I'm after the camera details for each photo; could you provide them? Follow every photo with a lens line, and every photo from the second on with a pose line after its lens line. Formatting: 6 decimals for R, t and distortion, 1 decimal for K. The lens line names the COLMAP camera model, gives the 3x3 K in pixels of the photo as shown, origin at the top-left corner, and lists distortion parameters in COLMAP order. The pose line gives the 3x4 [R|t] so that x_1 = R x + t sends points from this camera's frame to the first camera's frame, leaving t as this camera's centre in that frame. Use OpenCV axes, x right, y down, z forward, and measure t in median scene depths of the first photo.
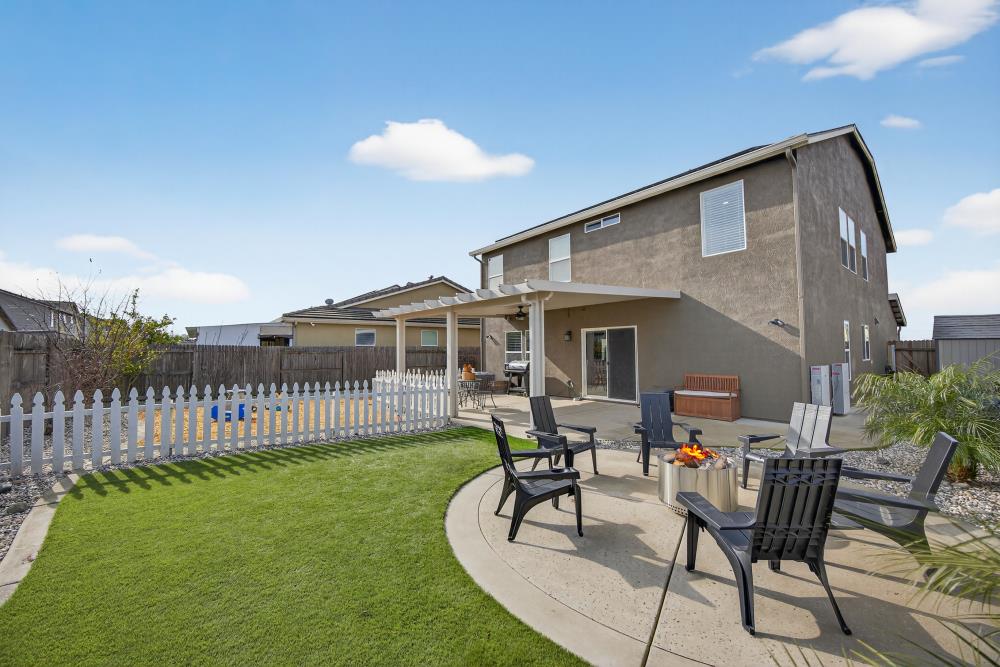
lens RADIAL K [[385.0, 0, 500.0], [0, 385.0, 333.5], [0, 0, 1]] dist [-0.010300, 0.000179]
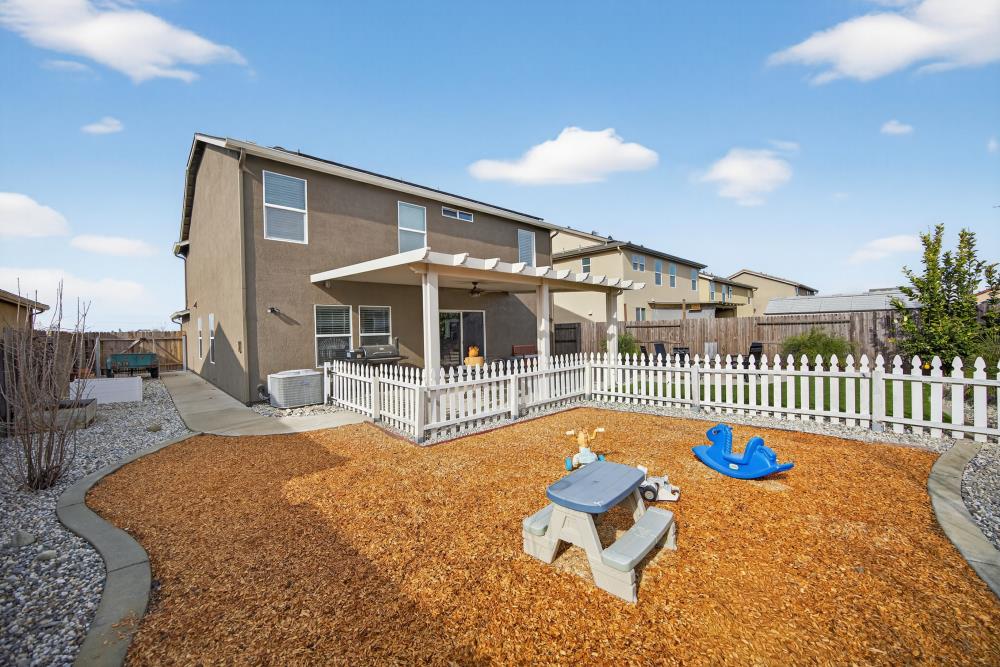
lens RADIAL K [[385.0, 0, 500.0], [0, 385.0, 333.5], [0, 0, 1]] dist [-0.010300, 0.000179]
pose [[-0.060627, -0.000269, 0.998160, -1.325323], [-0.019813, 0.999803, -0.000934, 0.079681], [-0.997964, -0.019833, -0.060621, 1.488260]]
